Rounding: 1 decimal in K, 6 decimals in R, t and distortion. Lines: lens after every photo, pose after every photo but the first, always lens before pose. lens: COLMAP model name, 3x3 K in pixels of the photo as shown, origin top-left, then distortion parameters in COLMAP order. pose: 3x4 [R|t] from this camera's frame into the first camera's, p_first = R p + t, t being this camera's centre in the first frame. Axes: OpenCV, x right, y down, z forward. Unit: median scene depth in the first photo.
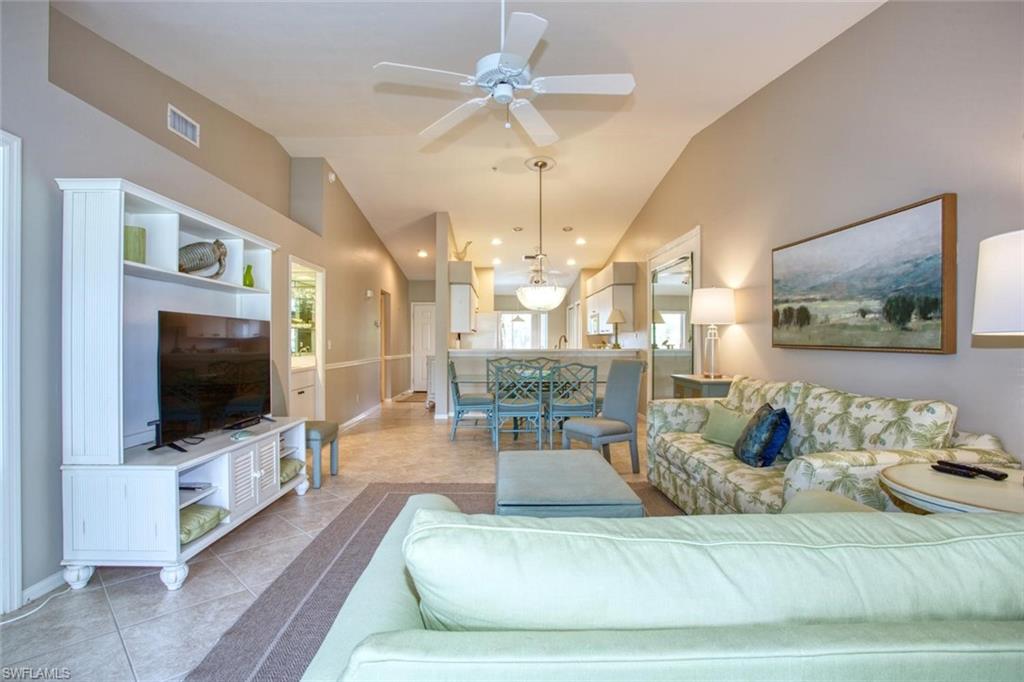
lens RADIAL K [[491.9, 0, 510.5], [0, 491.9, 340.4], [0, 0, 1]] dist [-0.049882, 0.001187]
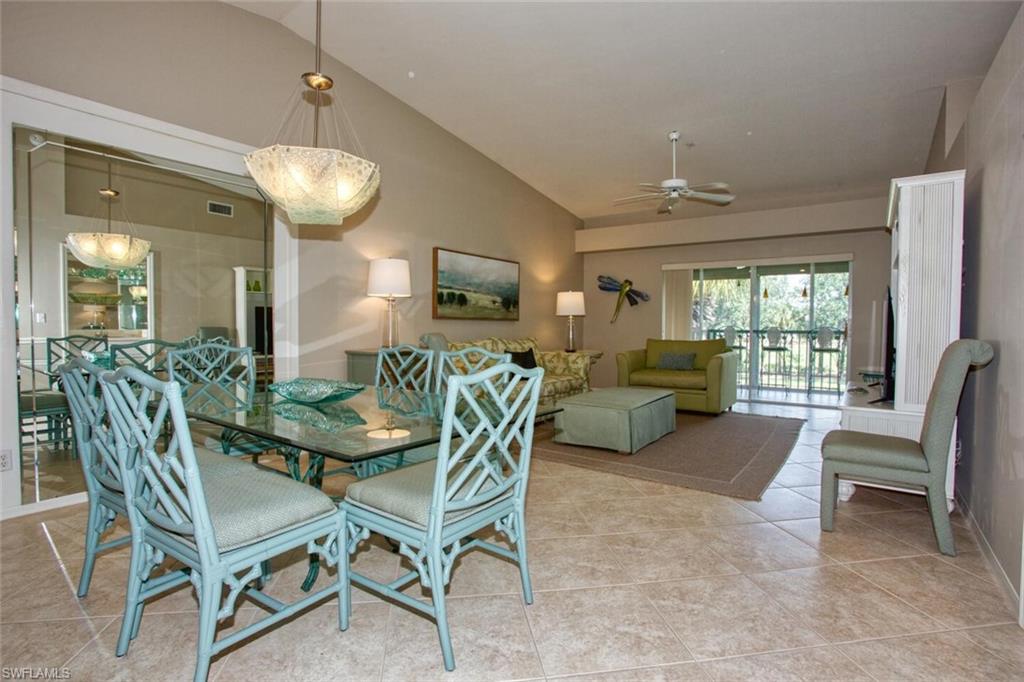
lens RADIAL K [[491.9, 0, 510.1], [0, 491.9, 336.3], [0, 0, 1]] dist [-0.049882, 0.001187]
pose [[-0.795725, -0.027296, 0.605043, -0.576621], [-0.011734, 0.999491, 0.029659, 0.024582], [-0.605545, 0.016501, -0.795640, 2.446007]]
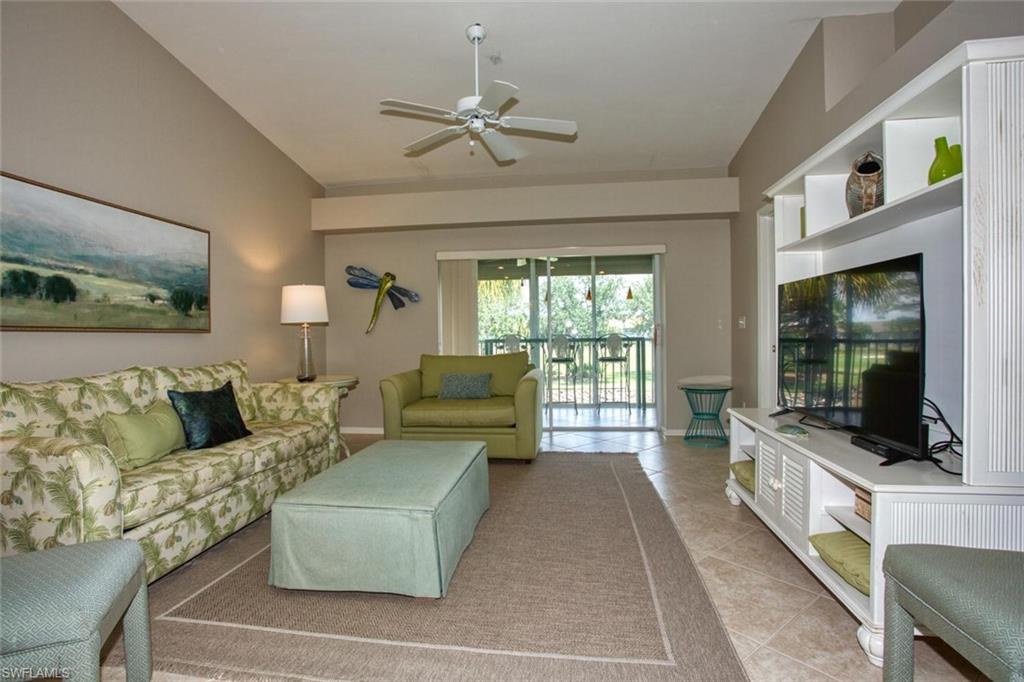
lens RADIAL K [[491.9, 0, 502.9], [0, 491.9, 334.0], [0, 0, 1]] dist [-0.049882, 0.001187]
pose [[-0.988670, 0.007082, 0.149939, -0.216852], [0.007242, 0.999974, 0.000523, 0.028857], [-0.149931, 0.001603, -0.988695, 1.806948]]
